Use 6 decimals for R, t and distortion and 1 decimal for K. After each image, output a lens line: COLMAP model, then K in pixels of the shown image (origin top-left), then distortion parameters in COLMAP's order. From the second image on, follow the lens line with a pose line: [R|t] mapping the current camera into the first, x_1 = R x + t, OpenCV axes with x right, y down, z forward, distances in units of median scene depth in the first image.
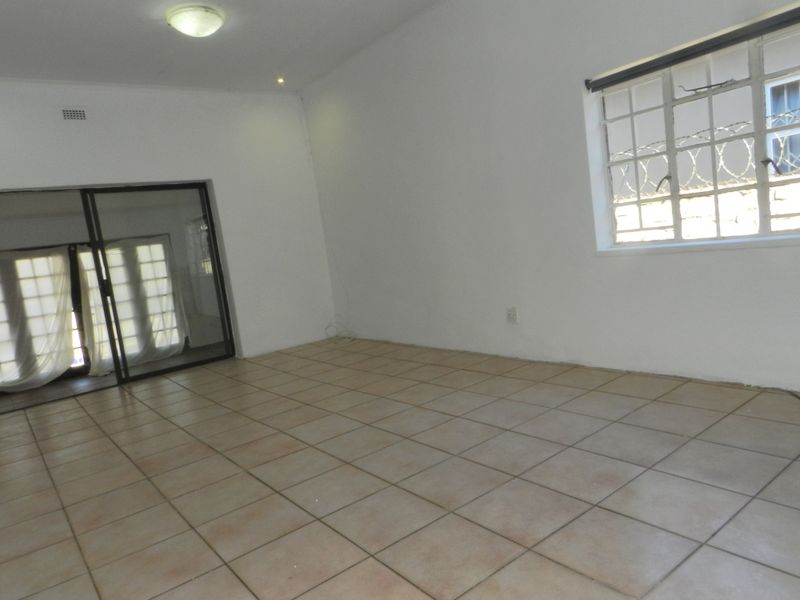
lens RADIAL K [[560.2, 0, 395.1], [0, 560.2, 301.2], [0, 0, 1]] dist [0.078625, -0.000258]
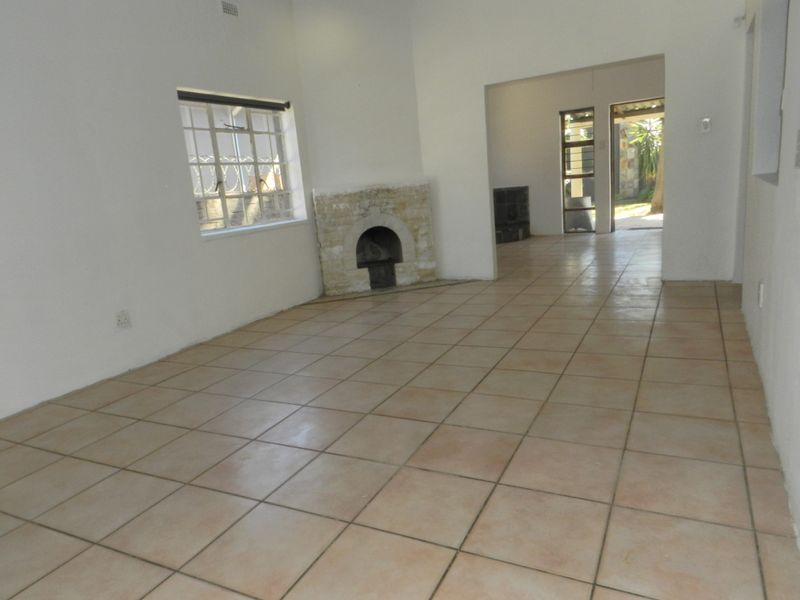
lens RADIAL K [[560.2, 0, 395.1], [0, 560.2, 301.2], [0, 0, 1]] dist [0.078625, -0.000258]
pose [[-0.418873, -0.013156, 0.907949, -0.974595], [0.255293, 0.957858, 0.131656, -0.013201], [-0.871419, 0.286940, -0.397863, 1.297403]]
